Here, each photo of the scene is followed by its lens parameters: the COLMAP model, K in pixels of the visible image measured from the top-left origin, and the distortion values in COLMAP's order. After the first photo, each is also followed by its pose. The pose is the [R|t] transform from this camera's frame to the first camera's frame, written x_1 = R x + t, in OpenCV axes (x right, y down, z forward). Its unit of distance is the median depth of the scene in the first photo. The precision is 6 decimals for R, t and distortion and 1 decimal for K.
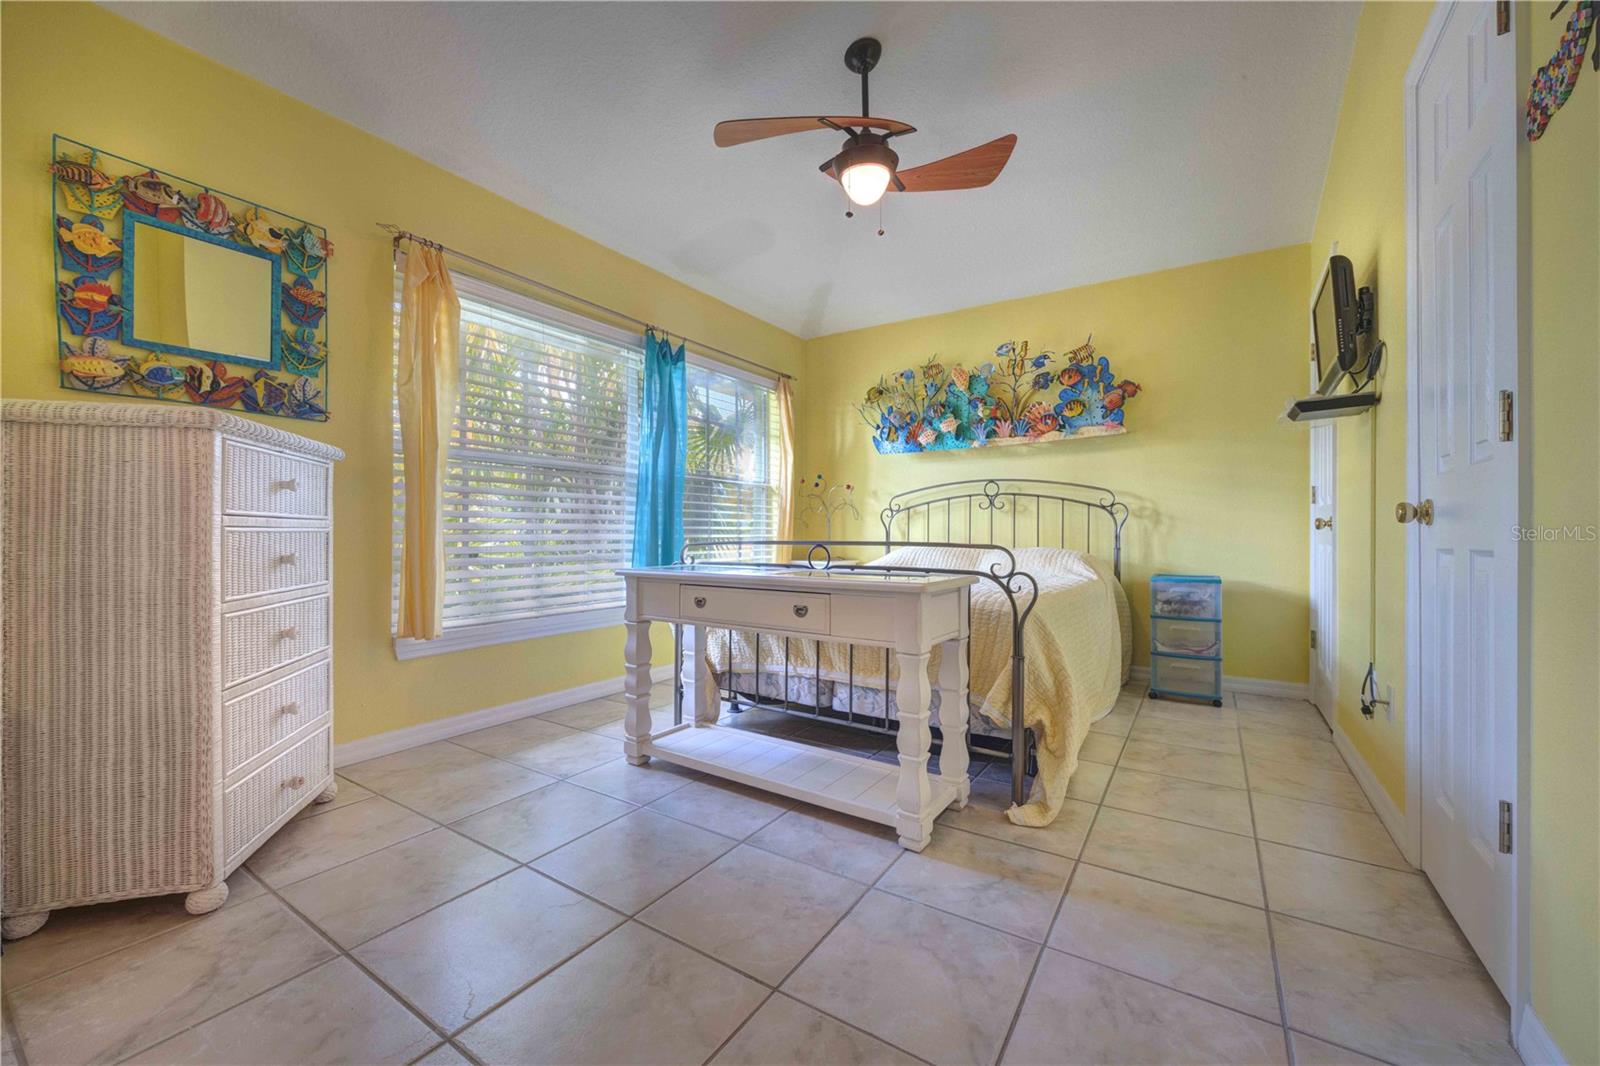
lens RADIAL K [[619.7, 0, 788.6], [0, 619.7, 529.4], [0, 0, 1]] dist [-0.003225, -0.000340]
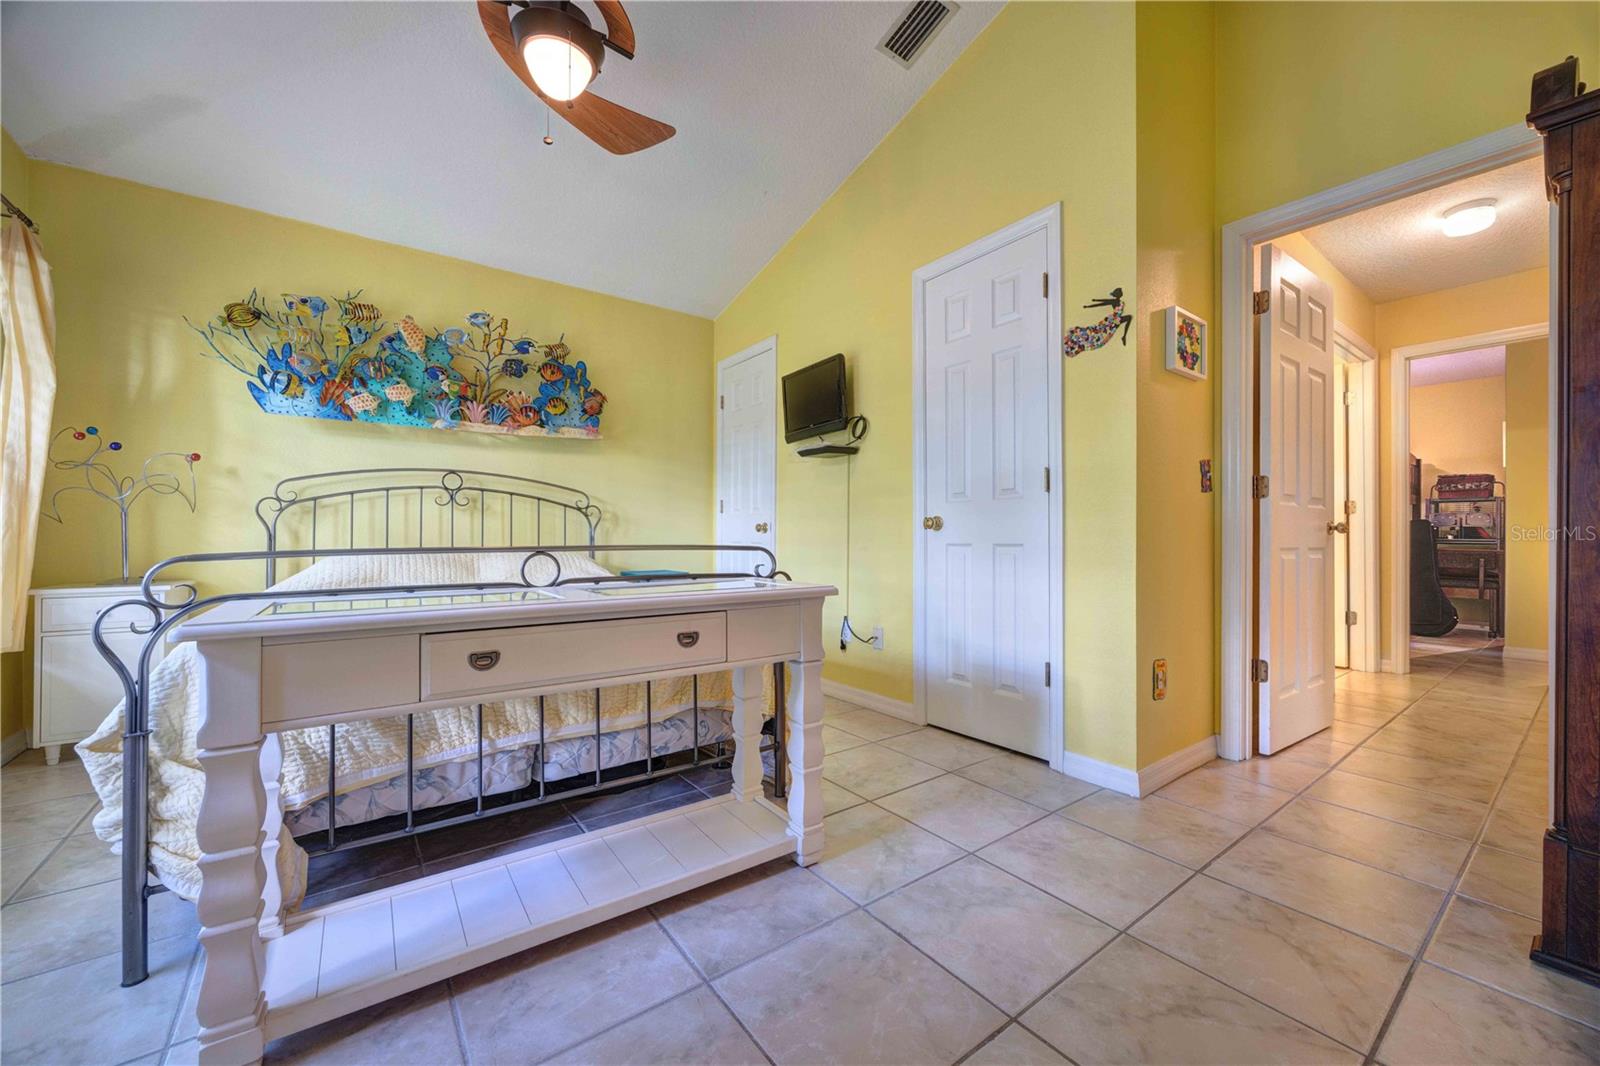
lens RADIAL K [[619.7, 0, 796.6], [0, 619.7, 533.1], [0, 0, 1]] dist [-0.003225, -0.000340]
pose [[0.339208, 0.002094, 0.940709, -0.325109], [-0.004695, 0.999989, -0.000533, 0.002220], [-0.940700, -0.004235, 0.339214, 0.317732]]
